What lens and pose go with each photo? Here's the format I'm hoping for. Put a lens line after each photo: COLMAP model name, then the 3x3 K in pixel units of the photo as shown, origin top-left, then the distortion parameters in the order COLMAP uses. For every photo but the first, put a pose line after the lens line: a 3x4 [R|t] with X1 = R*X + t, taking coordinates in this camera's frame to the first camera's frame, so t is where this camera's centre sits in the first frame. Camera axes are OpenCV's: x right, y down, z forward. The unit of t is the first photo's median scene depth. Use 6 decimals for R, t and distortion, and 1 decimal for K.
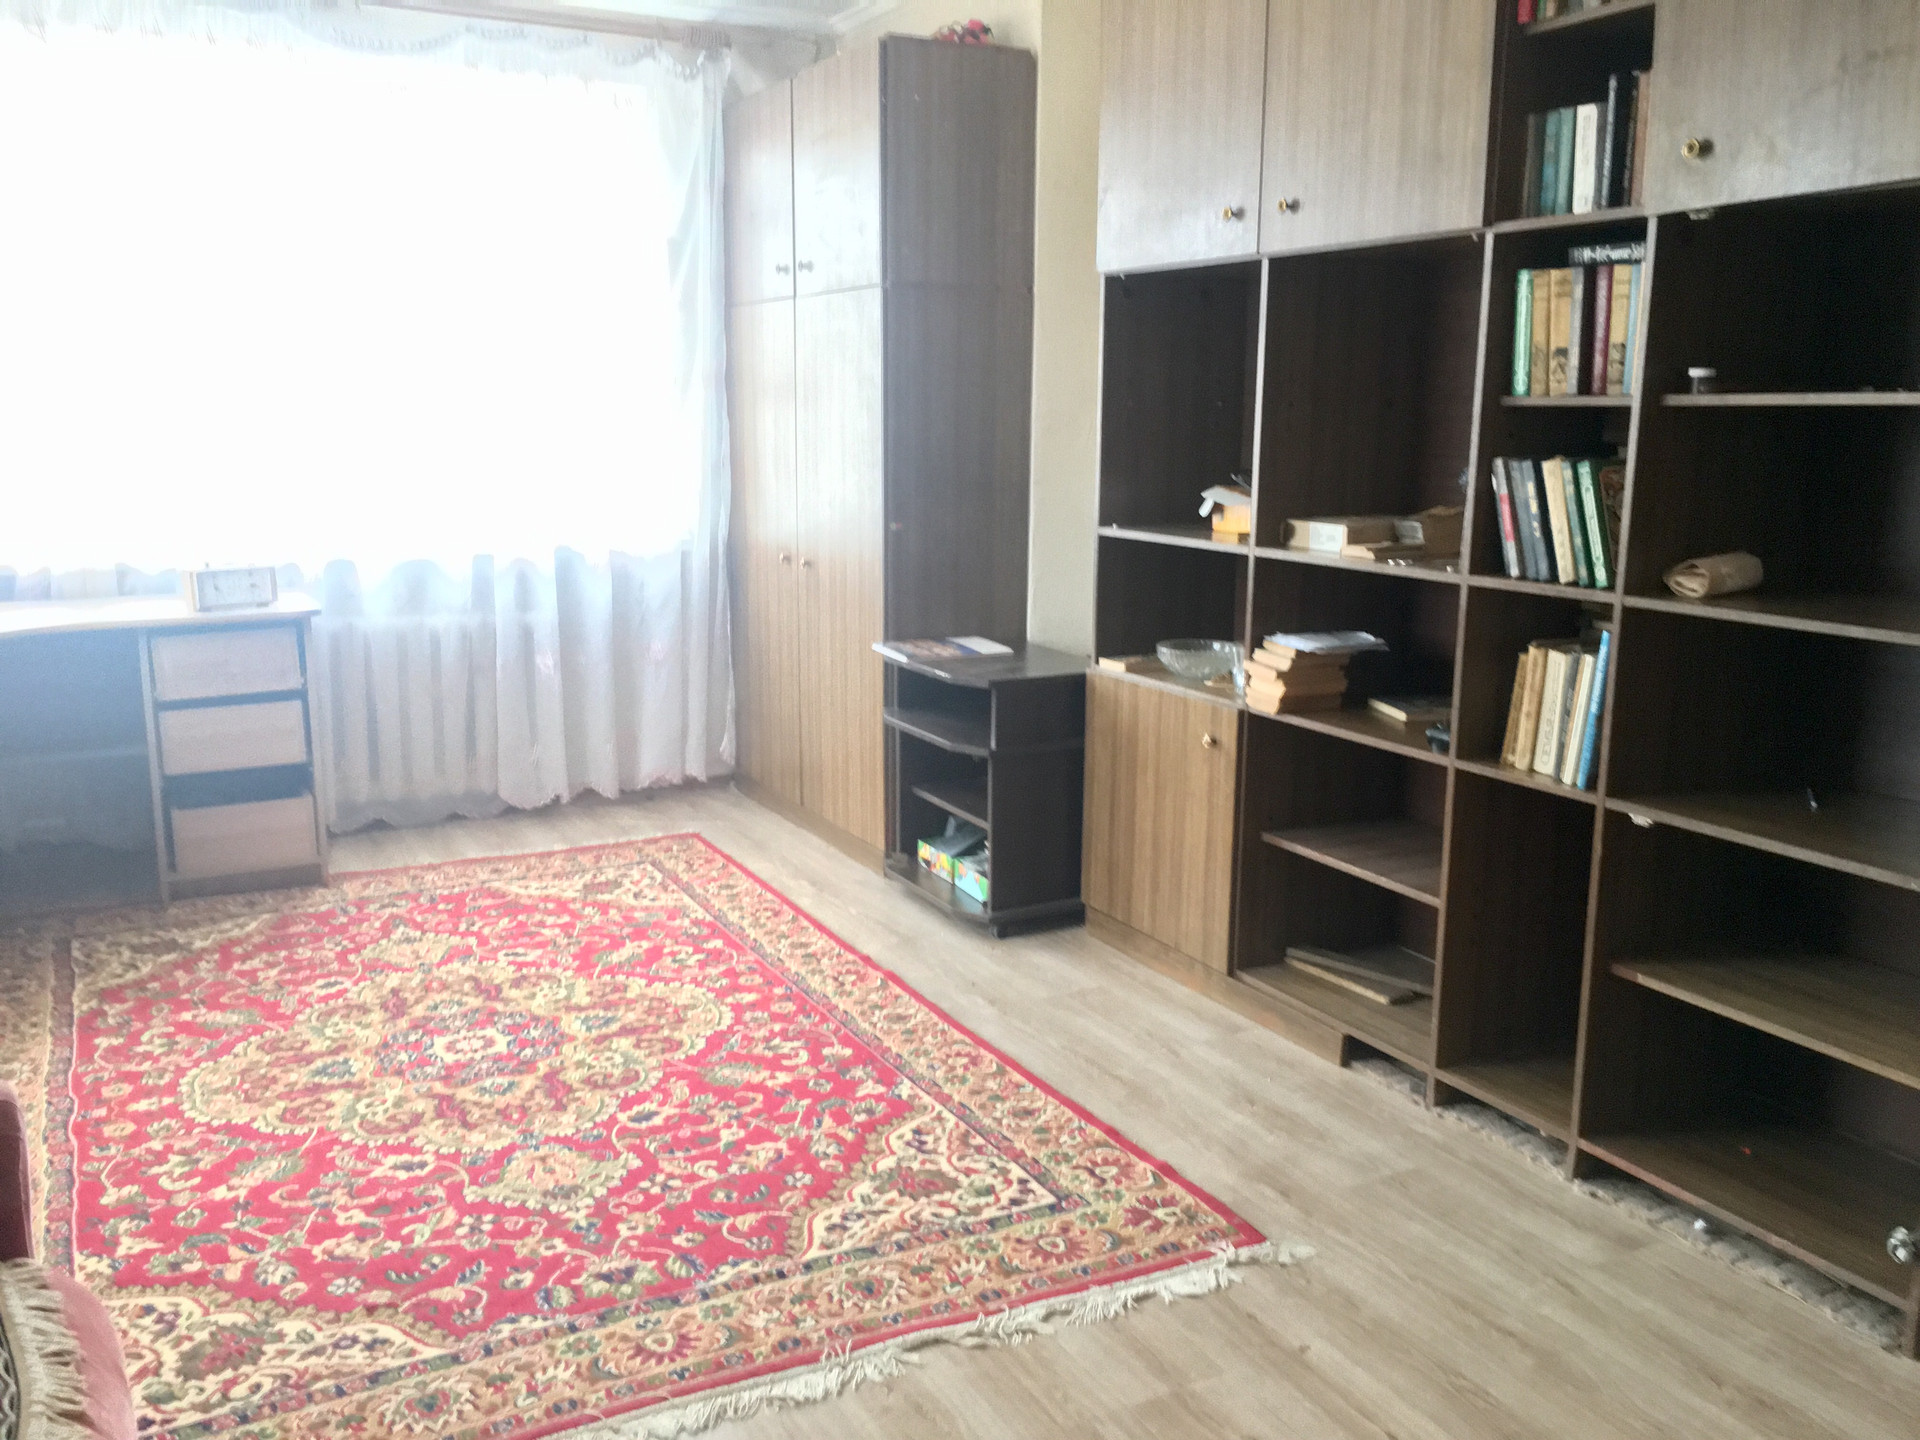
lens RADIAL K [[1640.3, 0, 958.8], [0, 1640.3, 713.4], [0, 0, 1]] dist [0.069214, -0.094353]
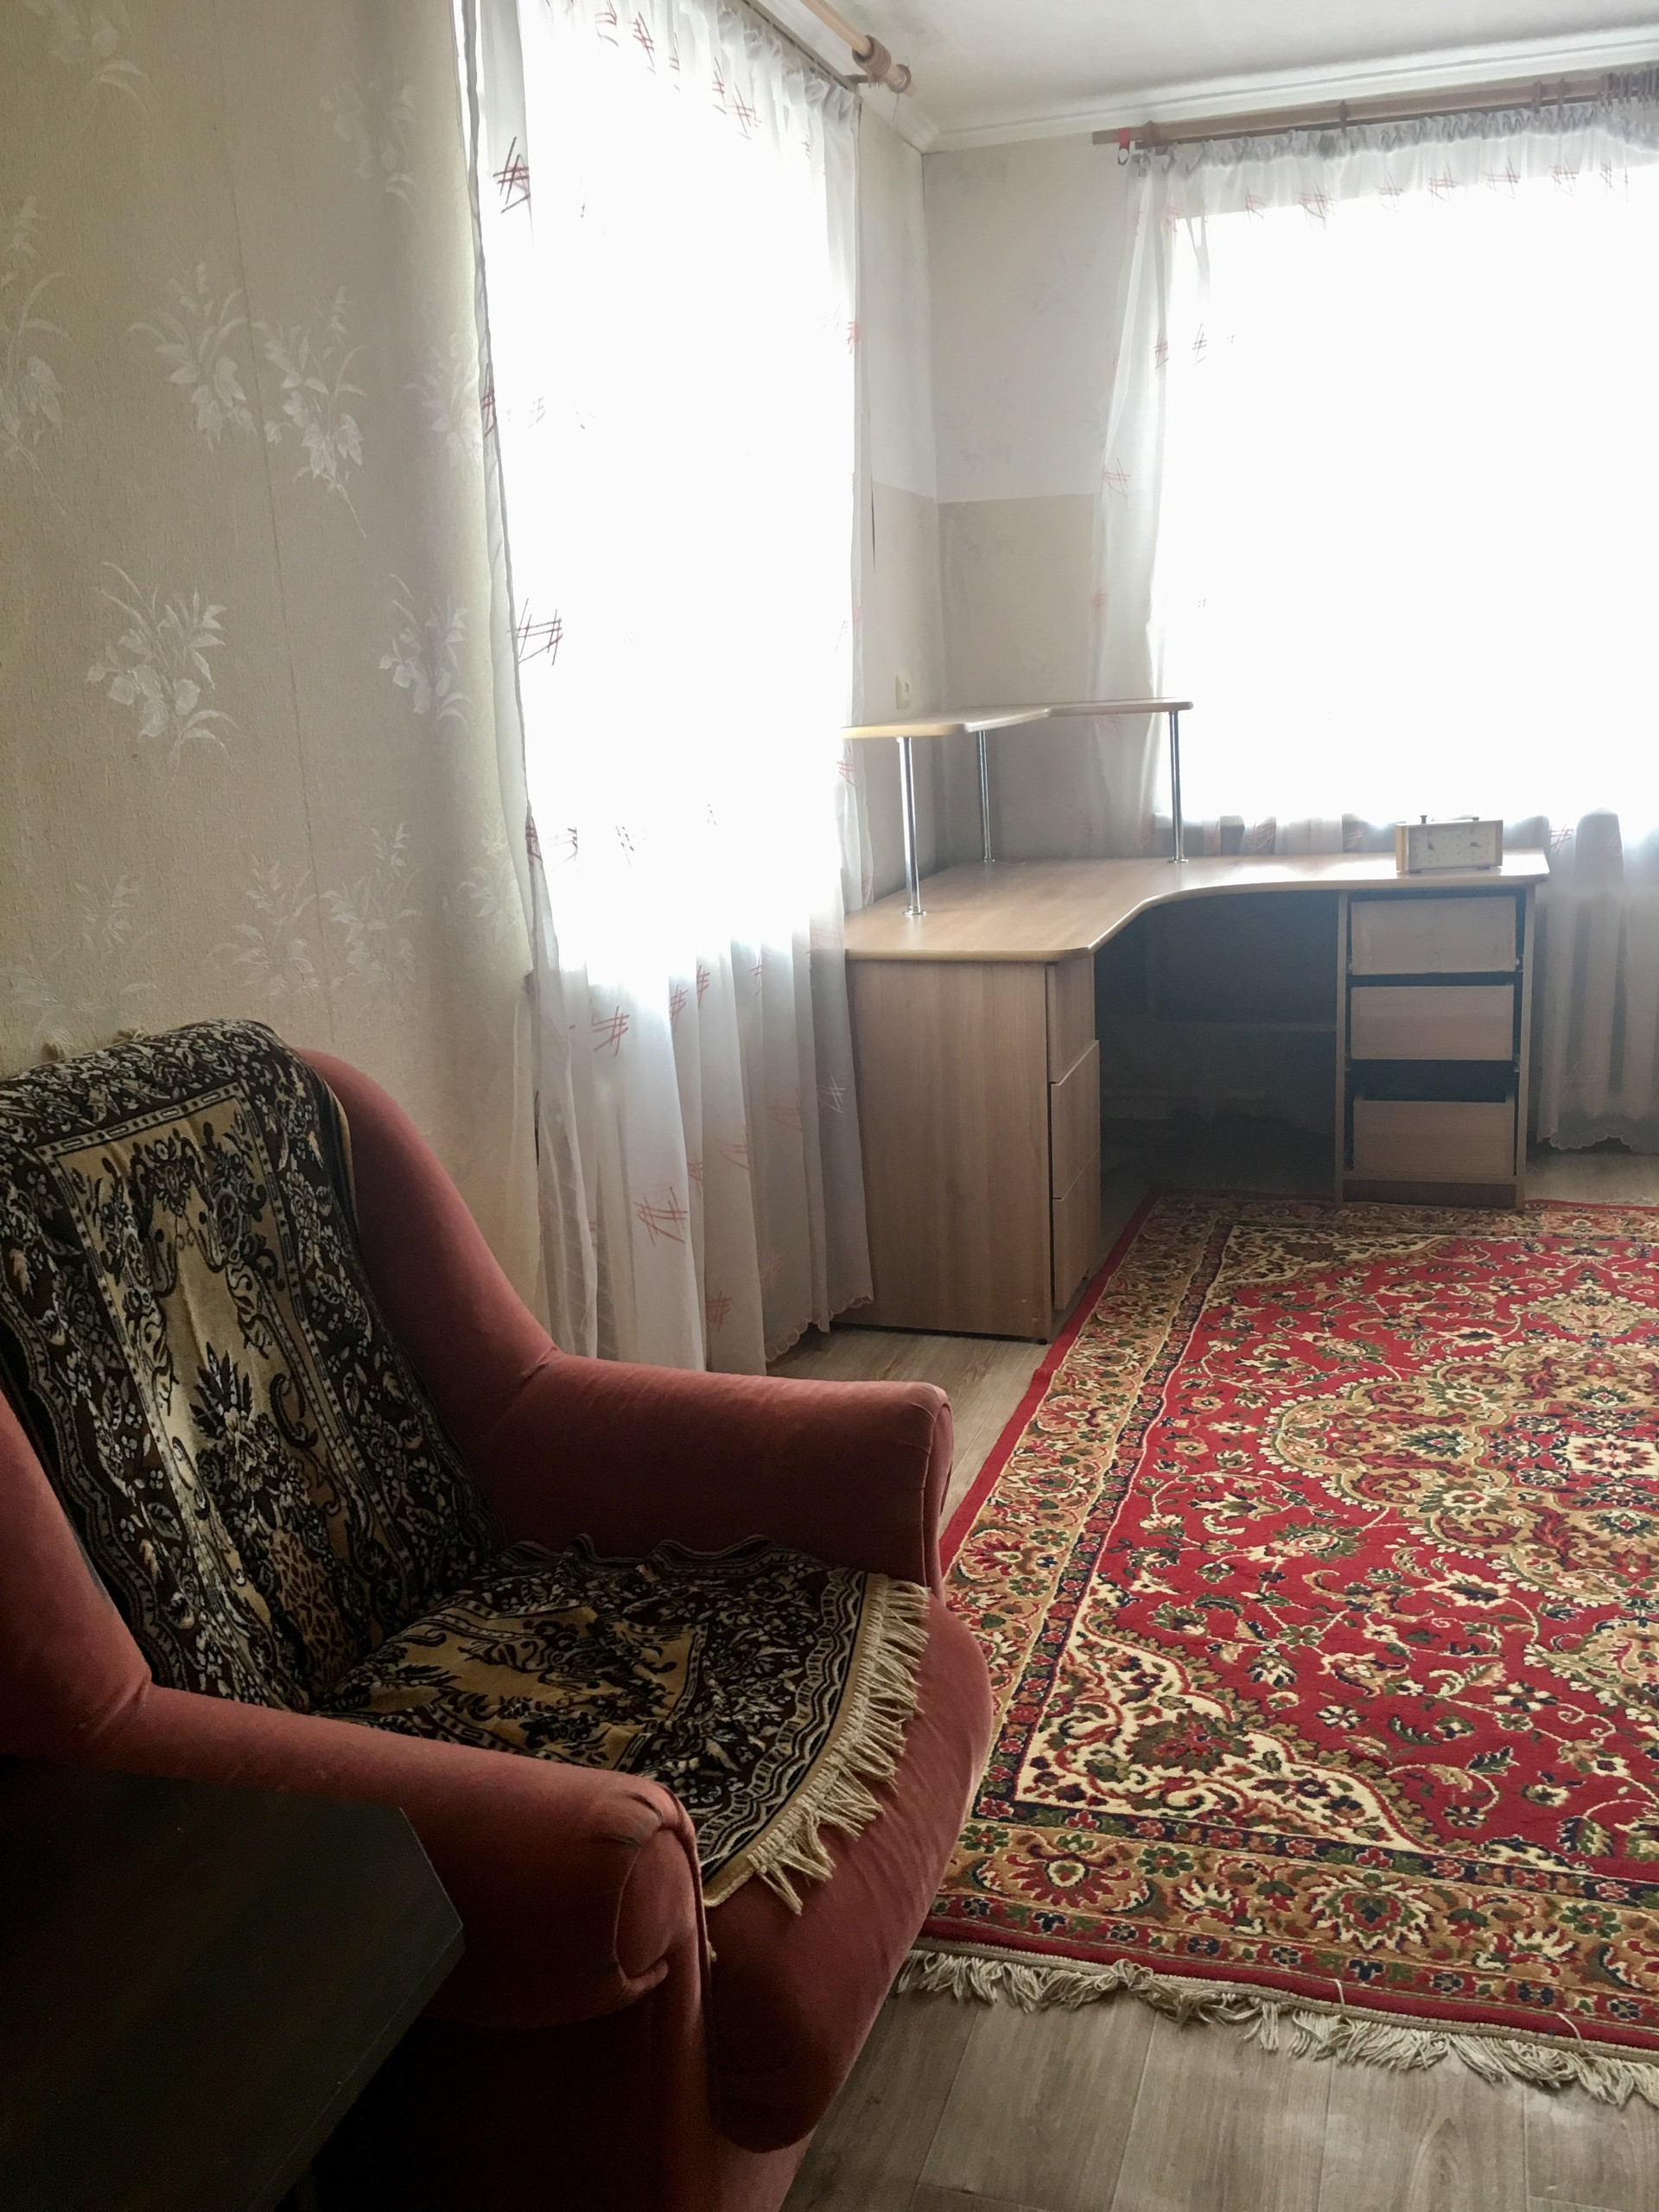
lens RADIAL K [[1889.8, 0, 825.9], [0, 1889.8, 1089.8], [0, 0, 1]] dist [0.069214, -0.094353]
pose [[0.688285, 0.121163, -0.715250, 0.073836], [-0.081116, 0.992625, 0.090092, -0.020466], [0.720891, -0.003990, 0.693037, 0.139330]]
